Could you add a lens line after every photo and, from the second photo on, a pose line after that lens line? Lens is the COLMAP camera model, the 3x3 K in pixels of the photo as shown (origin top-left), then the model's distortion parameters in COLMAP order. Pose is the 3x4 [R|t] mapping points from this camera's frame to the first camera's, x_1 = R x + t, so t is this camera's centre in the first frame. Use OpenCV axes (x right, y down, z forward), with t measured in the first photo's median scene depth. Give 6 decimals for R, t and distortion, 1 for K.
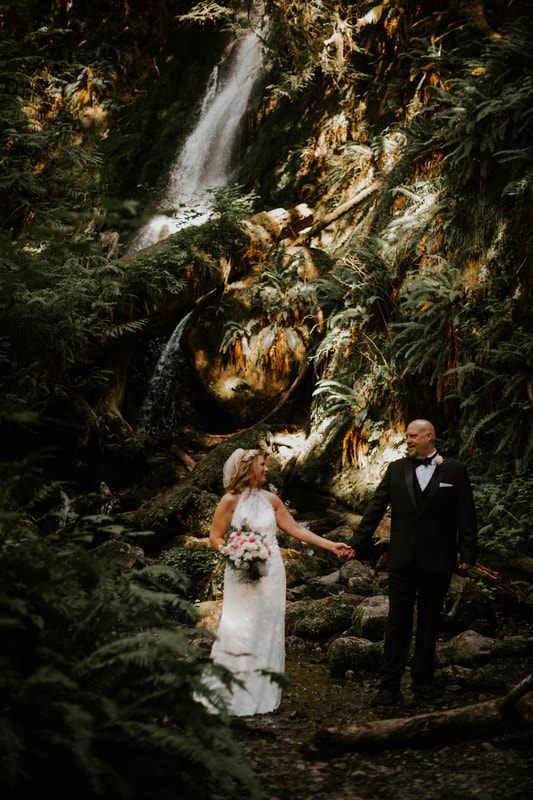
lens RADIAL K [[1194.5, 0, 266.5], [0, 1194.5, 400.0], [0, 0, 1]] dist [-0.136420, 0.060888]
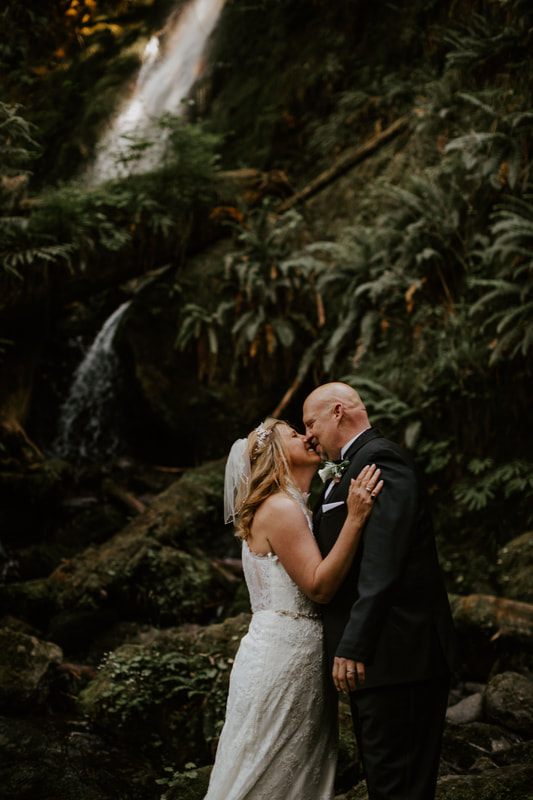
lens RADIAL K [[1234.1, 0, 266.5], [0, 1234.1, 400.0], [0, 0, 1]] dist [-0.107267, 0.045825]
pose [[0.997021, 0.020116, 0.074457, -0.043236], [-0.014690, 0.997245, -0.072713, 0.041971], [-0.075714, 0.071403, 0.994570, 0.344398]]
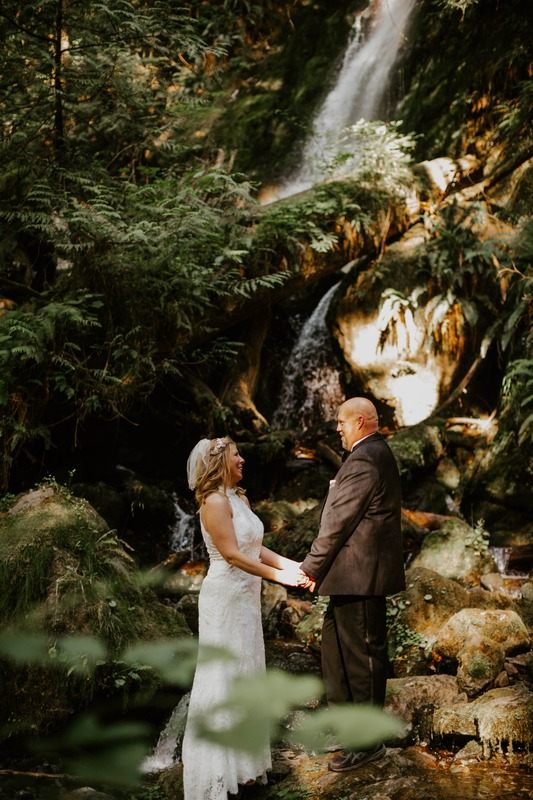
lens RADIAL K [[1194.5, 0, 266.5], [0, 1194.5, 400.0], [0, 0, 1]] dist [-0.136420, 0.060888]
pose [[0.994105, -0.001193, -0.108418, -0.029528], [0.000584, 0.999984, -0.005646, 0.013236], [0.108423, 0.005549, 0.994089, 0.228139]]
